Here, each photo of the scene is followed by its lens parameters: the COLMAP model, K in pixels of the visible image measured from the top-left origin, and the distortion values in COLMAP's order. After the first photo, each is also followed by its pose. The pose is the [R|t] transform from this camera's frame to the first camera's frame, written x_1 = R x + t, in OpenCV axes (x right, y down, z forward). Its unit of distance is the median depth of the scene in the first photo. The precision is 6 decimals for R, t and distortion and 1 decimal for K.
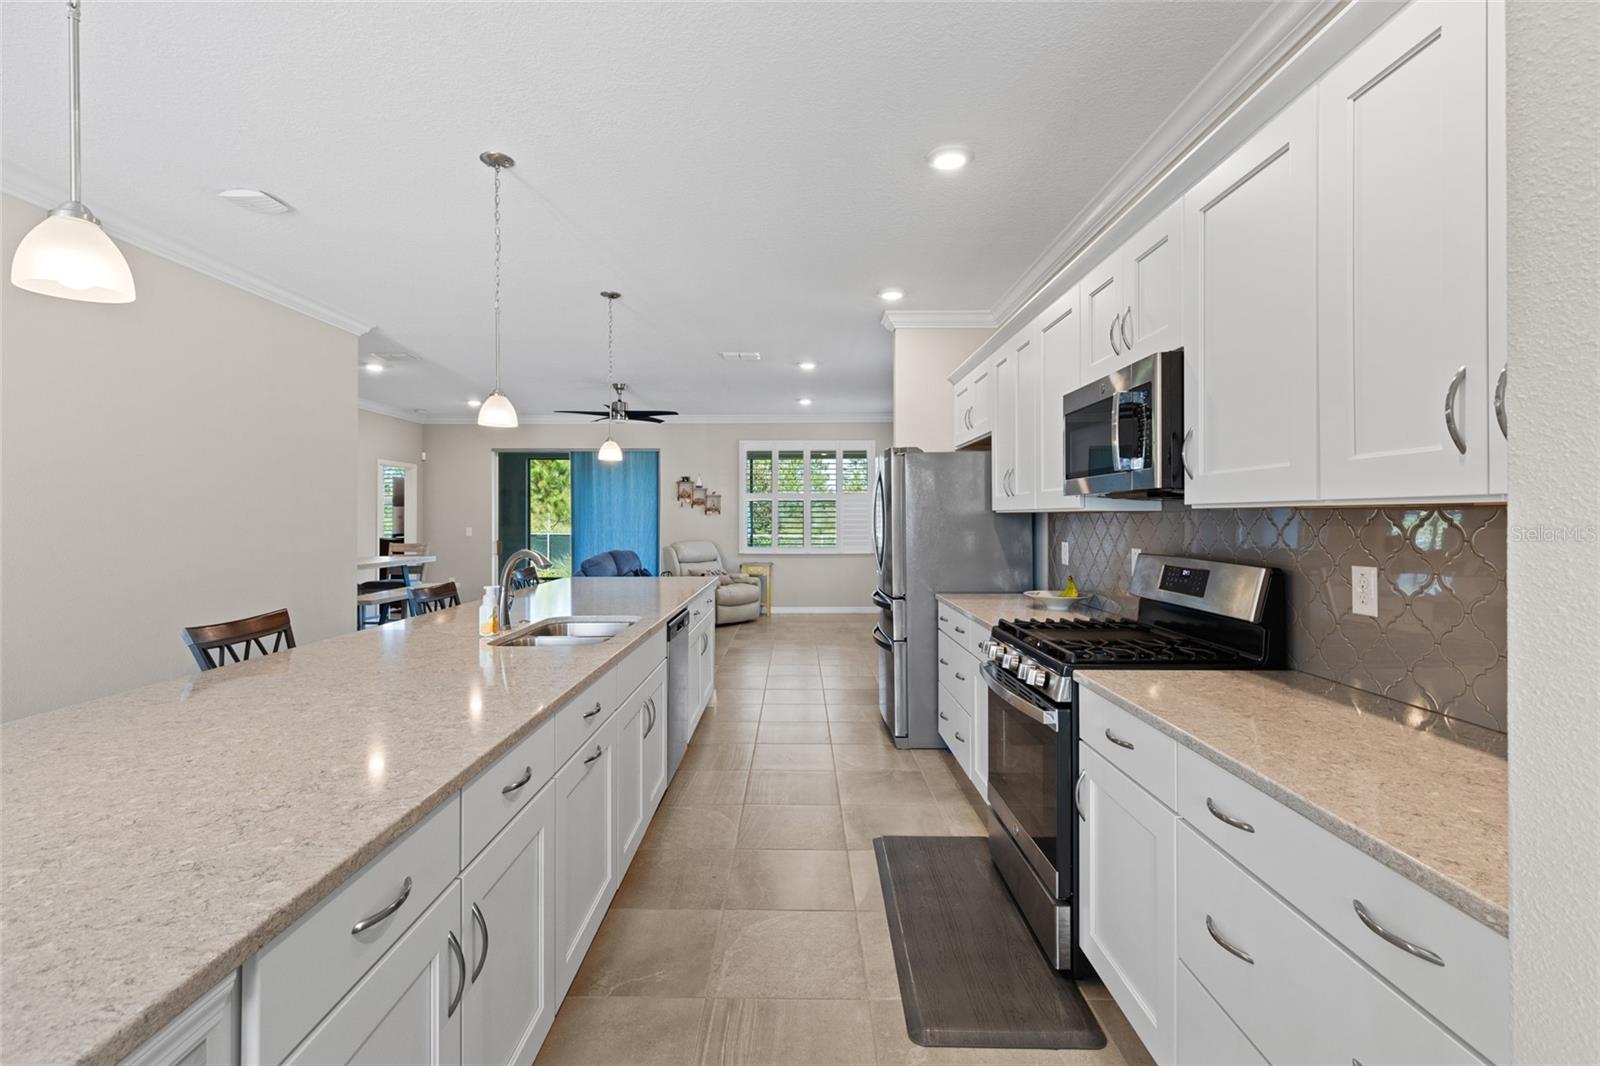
lens RADIAL K [[722.3, 0, 795.0], [0, 722.3, 513.3], [0, 0, 1]] dist [0.003839, 0.000088]
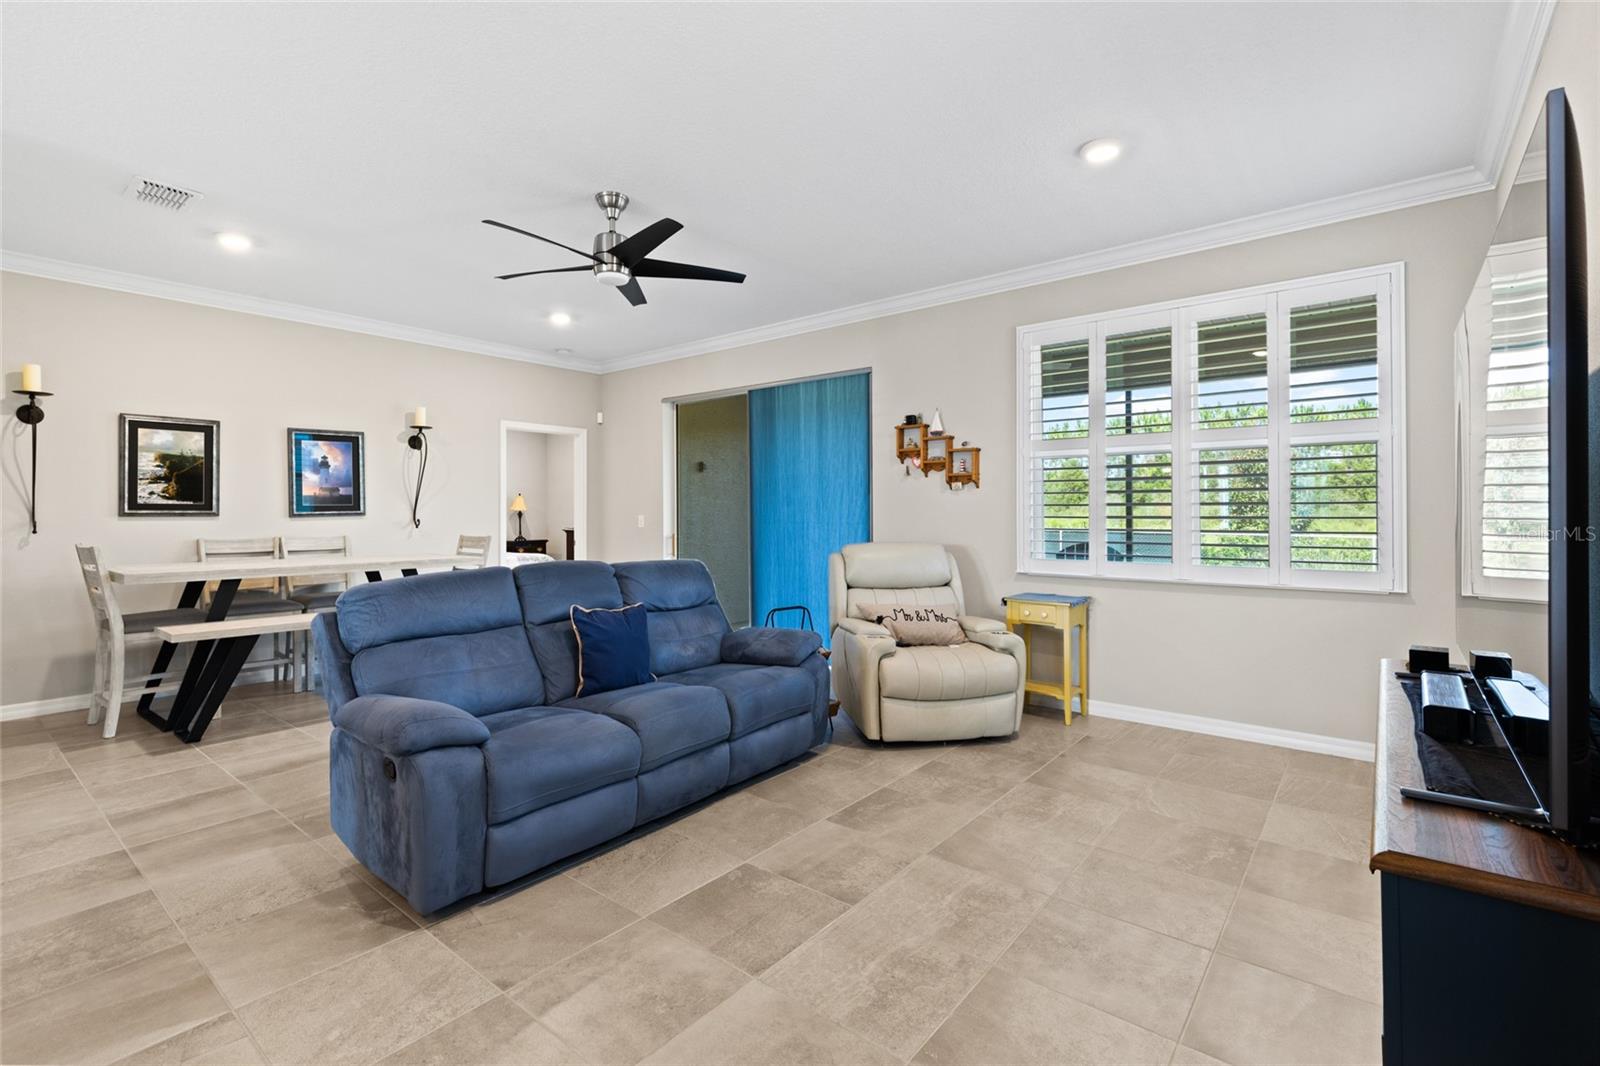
lens RADIAL K [[724.7, 0, 791.2], [0, 724.7, 513.6], [0, 0, 1]] dist [0.005902, -0.000651]
pose [[0.777261, -0.000063, -0.629178, 0.247084], [0.005936, 0.999956, 0.007233, 0.034099], [0.629150, -0.009356, 0.777228, 1.324458]]
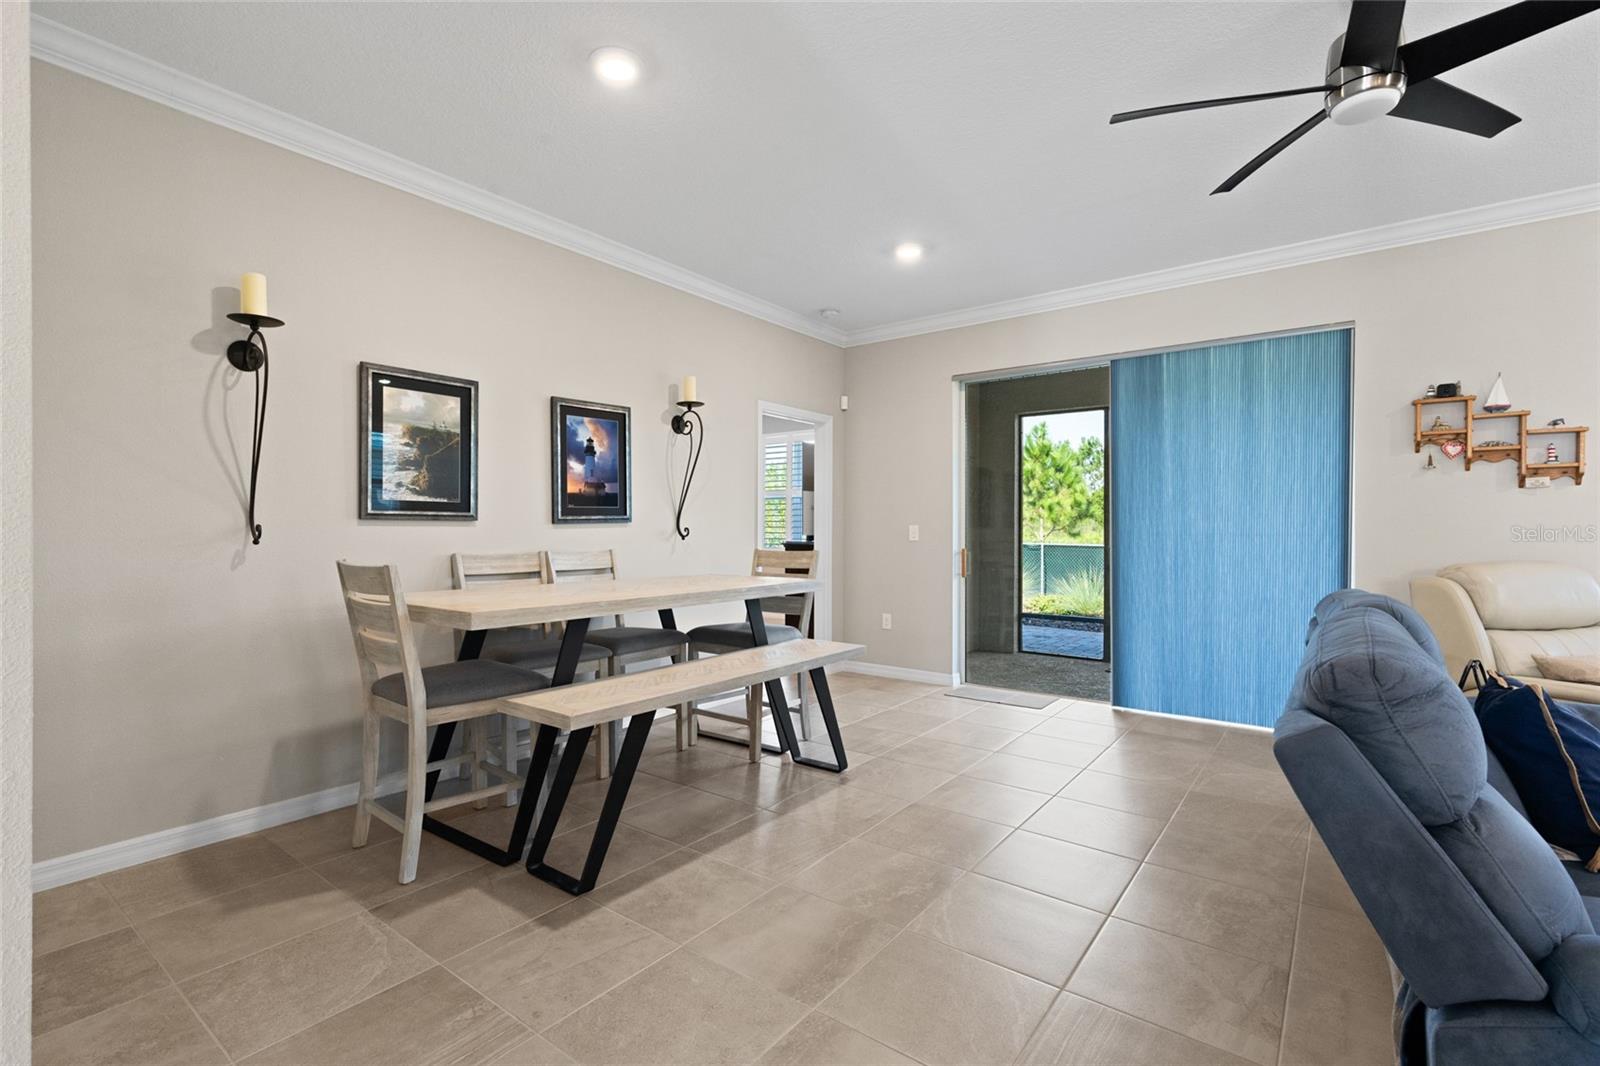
lens RADIAL K [[729.9, 0, 795.7], [0, 729.9, 537.8], [0, 0, 1]] dist [0.003476, 0.000307]
pose [[0.797246, 0.008824, -0.603591, -0.455572], [0.001714, 0.999856, 0.016882, 0.047613], [0.603653, -0.014494, 0.797116, 1.221500]]
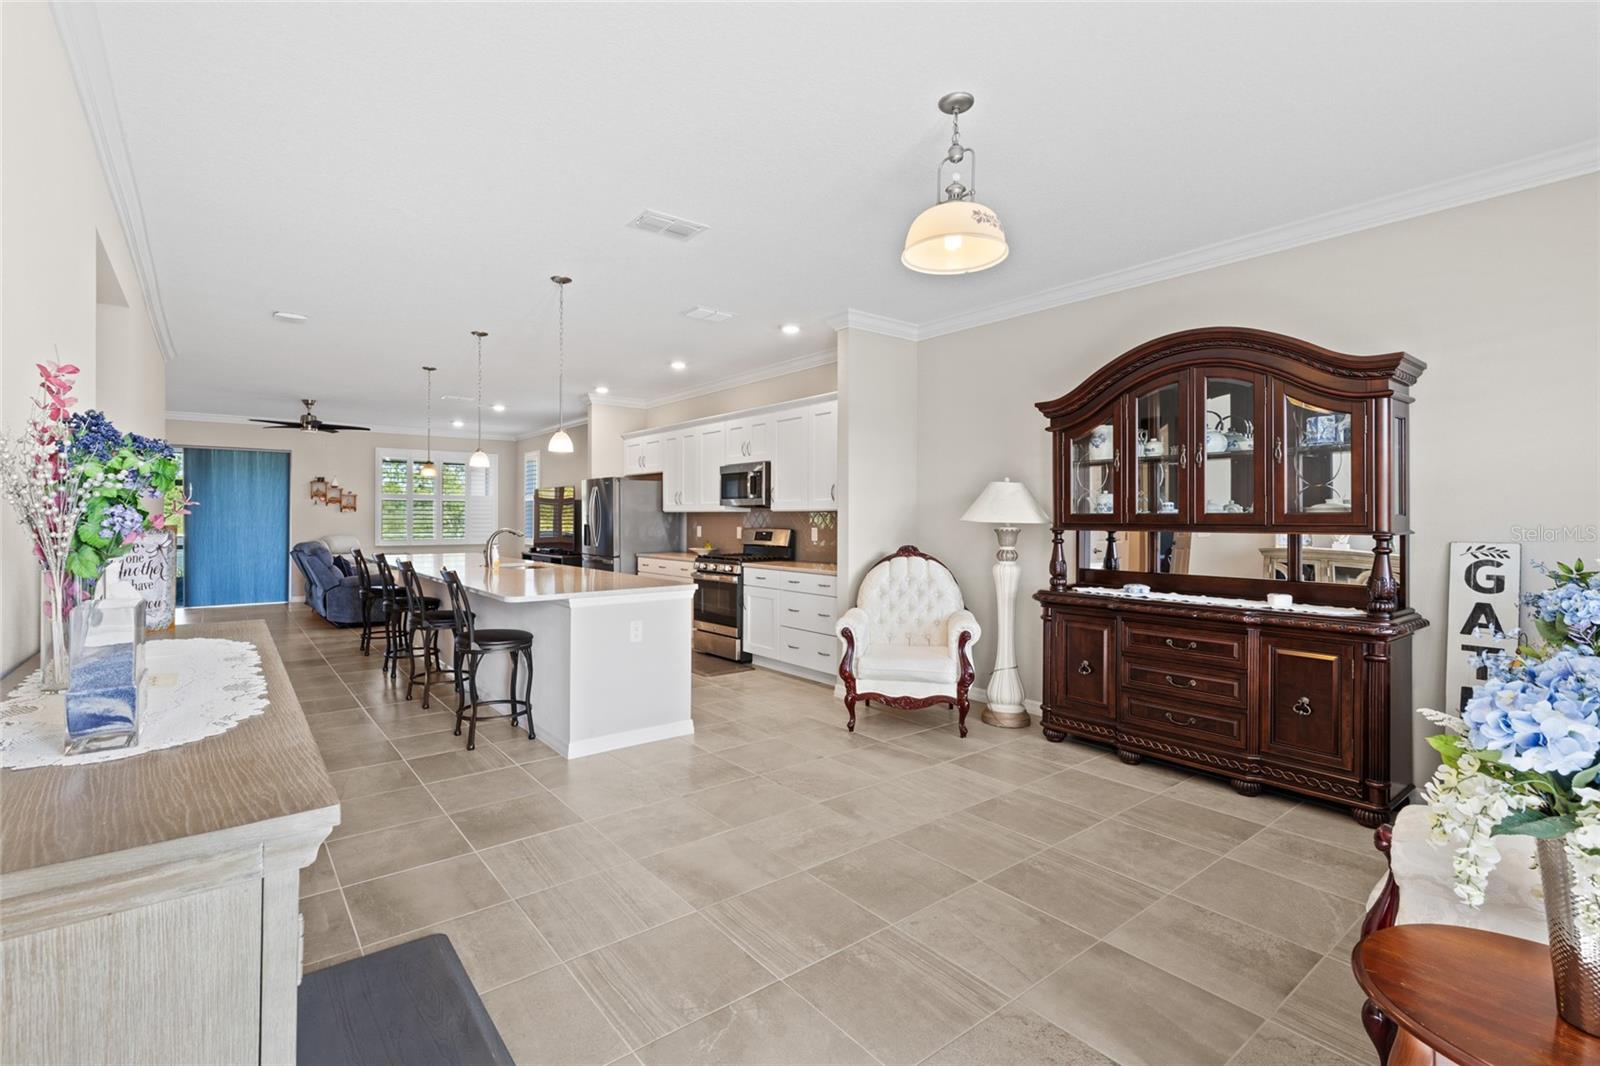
lens RADIAL K [[724.7, 0, 791.2], [0, 724.7, 513.6], [0, 0, 1]] dist [0.005902, -0.000651]
pose [[0.778776, 0.006647, 0.627267, -0.691653], [-0.007042, 0.999973, -0.001854, 0.004459], [-0.627263, -0.002974, 0.778802, -0.767397]]
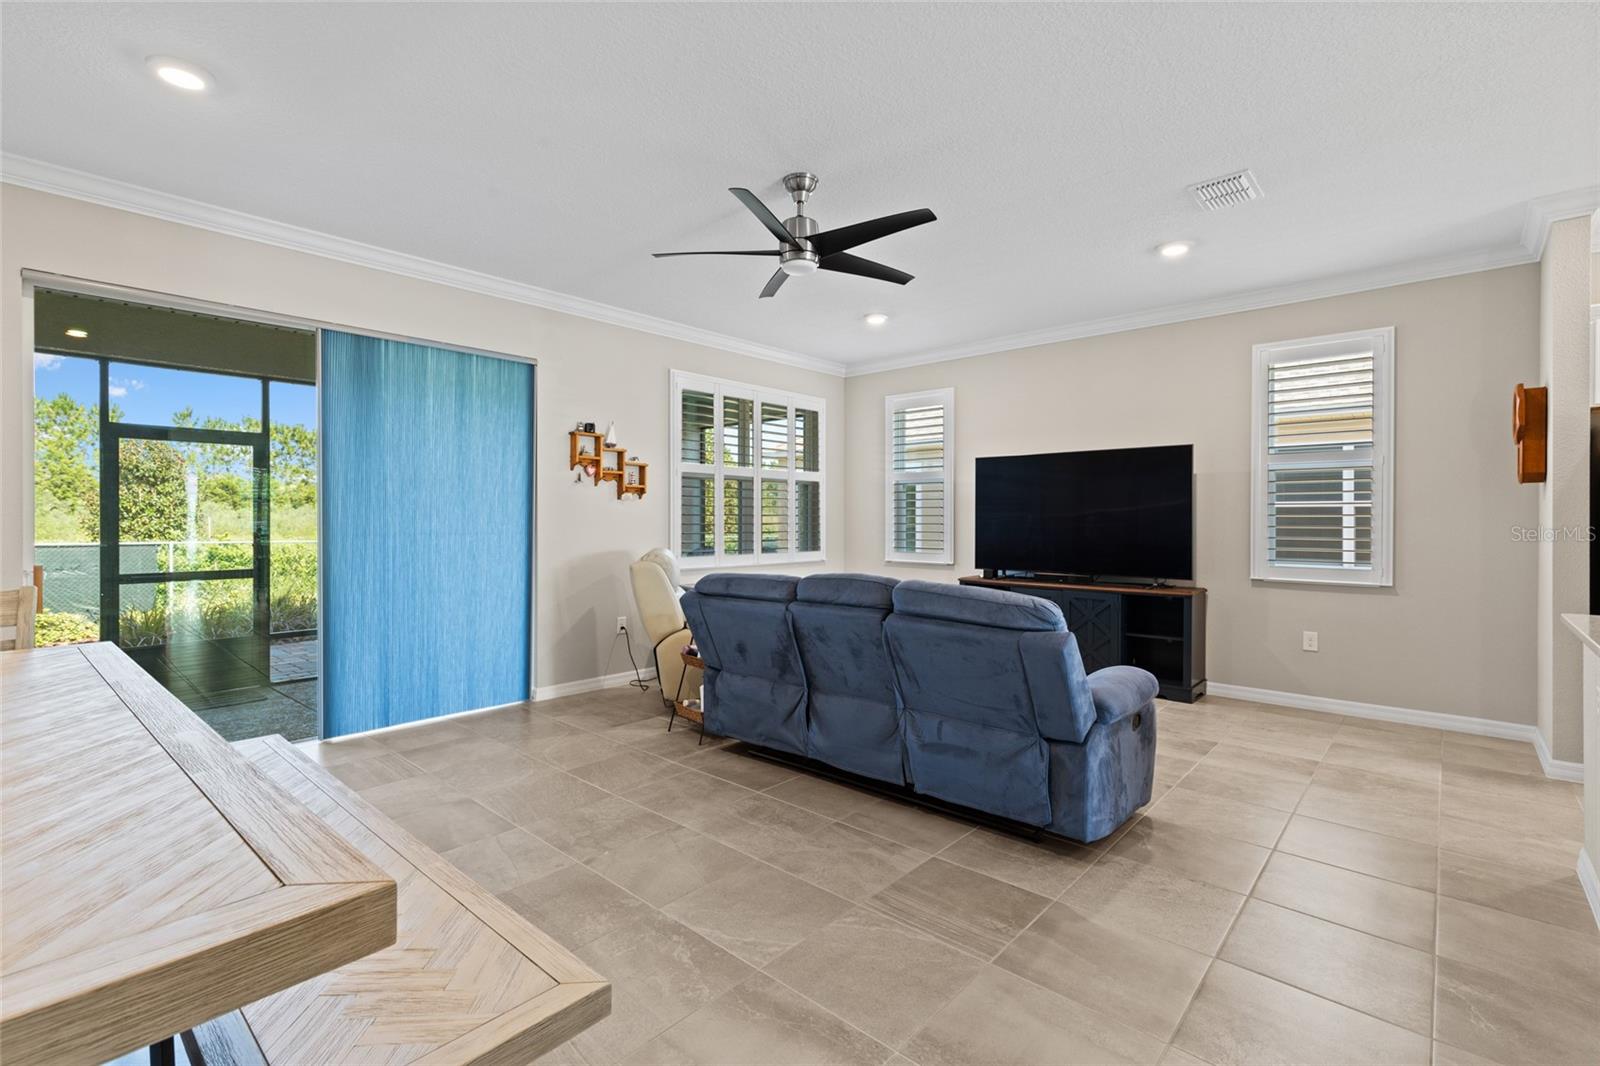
lens RADIAL K [[713.5, 0, 796.1], [0, 713.5, 524.8], [0, 0, 1]] dist [-0.000435, -0.000425]
pose [[0.671285, -0.004697, 0.741185, -1.021452], [-0.006056, 0.999912, 0.011821, 0.032729], [-0.741175, -0.012424, 0.671197, 1.339967]]
